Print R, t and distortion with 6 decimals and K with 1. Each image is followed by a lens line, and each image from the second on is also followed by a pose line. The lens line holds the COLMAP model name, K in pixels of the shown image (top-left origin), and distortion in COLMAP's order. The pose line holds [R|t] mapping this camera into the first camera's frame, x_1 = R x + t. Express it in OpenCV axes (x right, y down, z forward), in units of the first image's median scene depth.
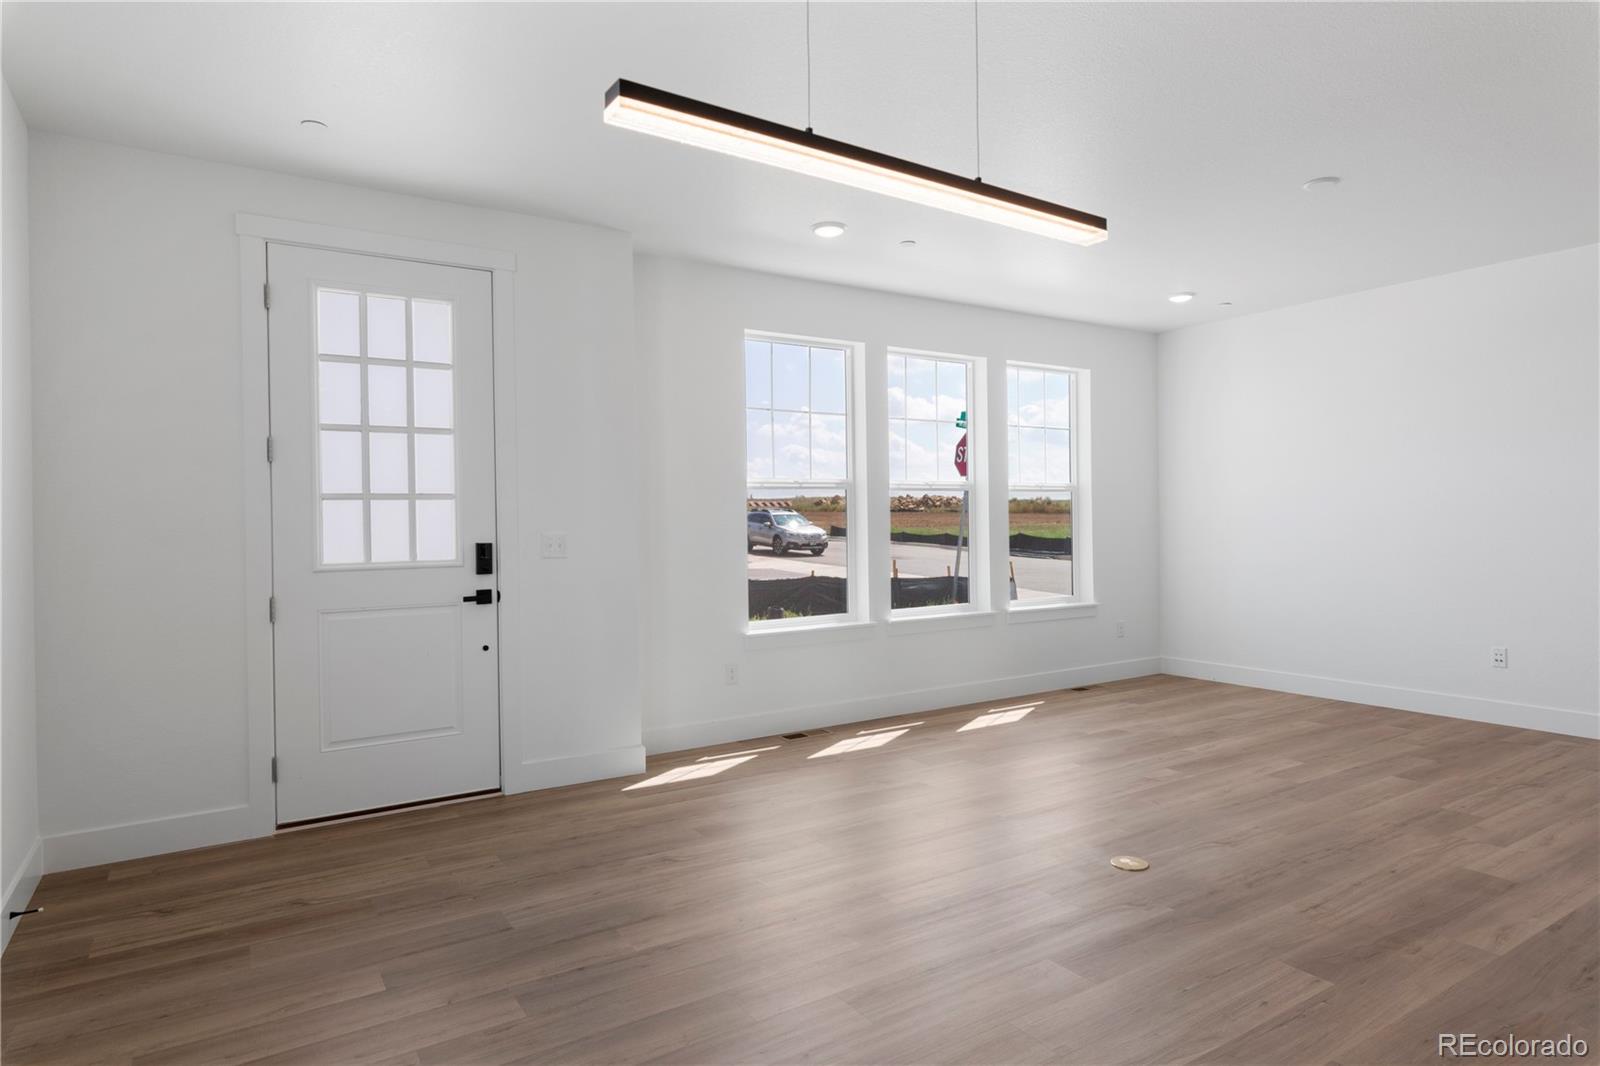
lens RADIAL K [[904.2, 0, 802.0], [0, 904.2, 524.4], [0, 0, 1]] dist [0.000833, 0.000506]
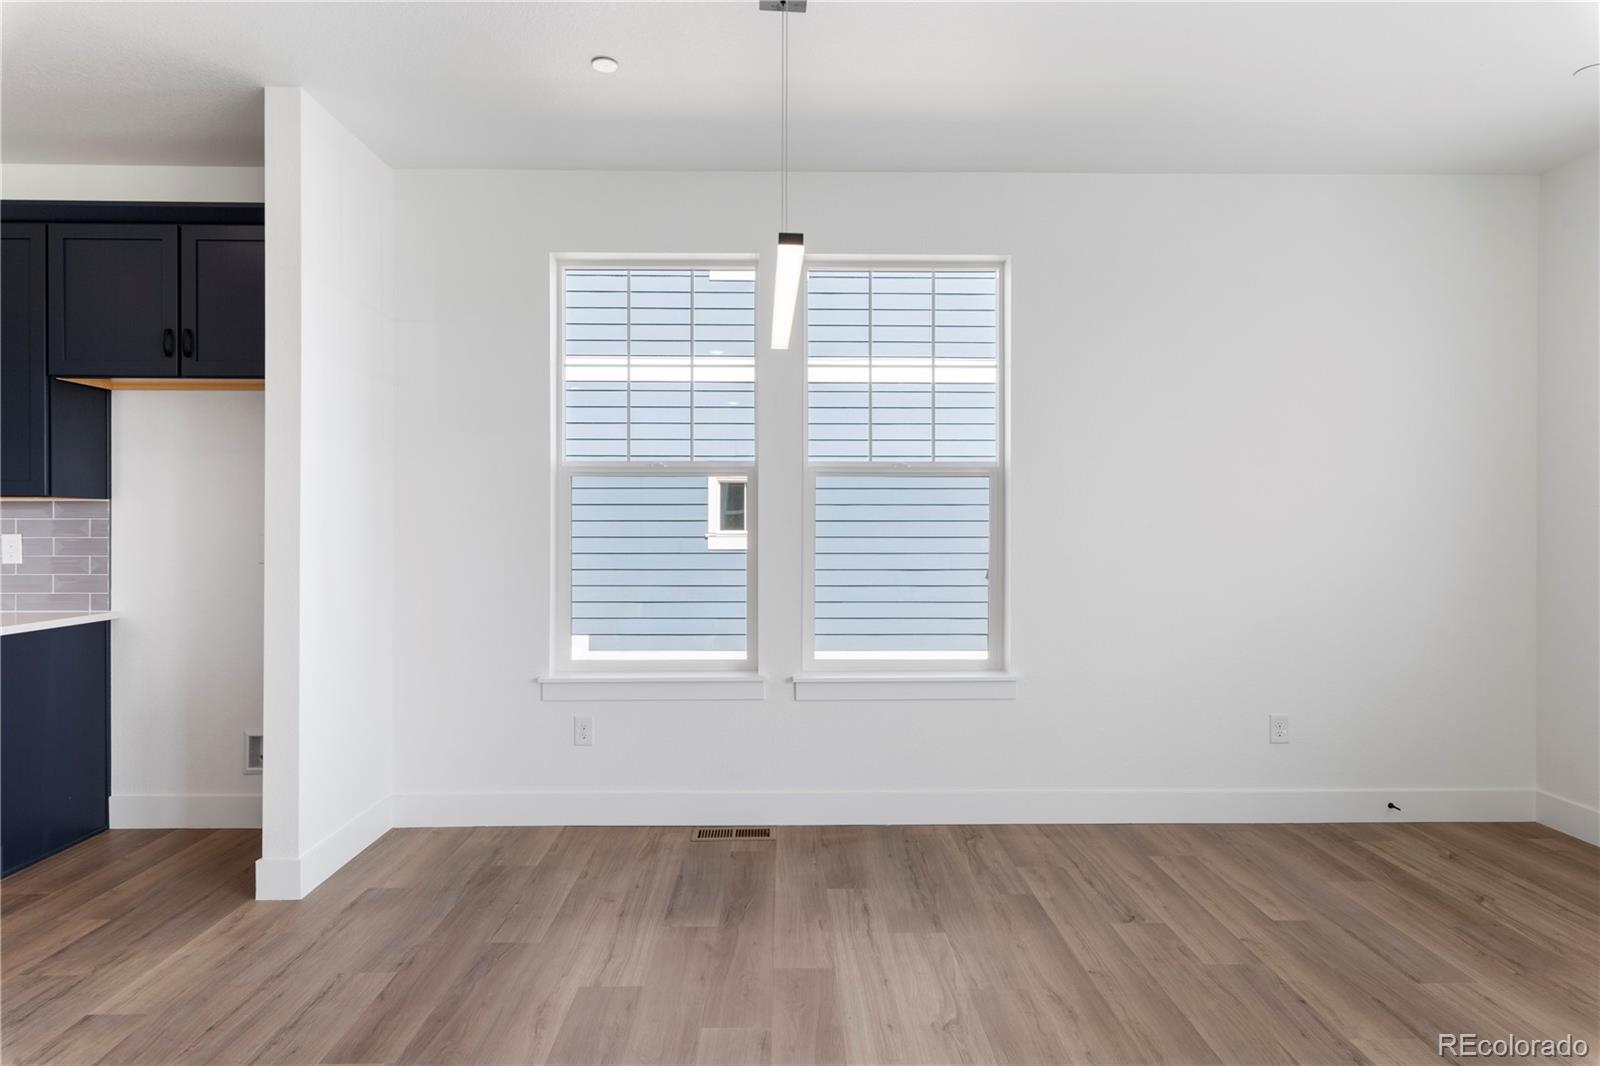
lens RADIAL K [[904.2, 0, 802.3], [0, 904.2, 528.9], [0, 0, 1]] dist [0.000833, 0.000506]
pose [[-0.523347, 0.012877, -0.852022, 0.716502], [-0.002736, 0.999855, 0.016791, 0.001985], [0.852115, 0.011119, -0.523236, 0.948188]]
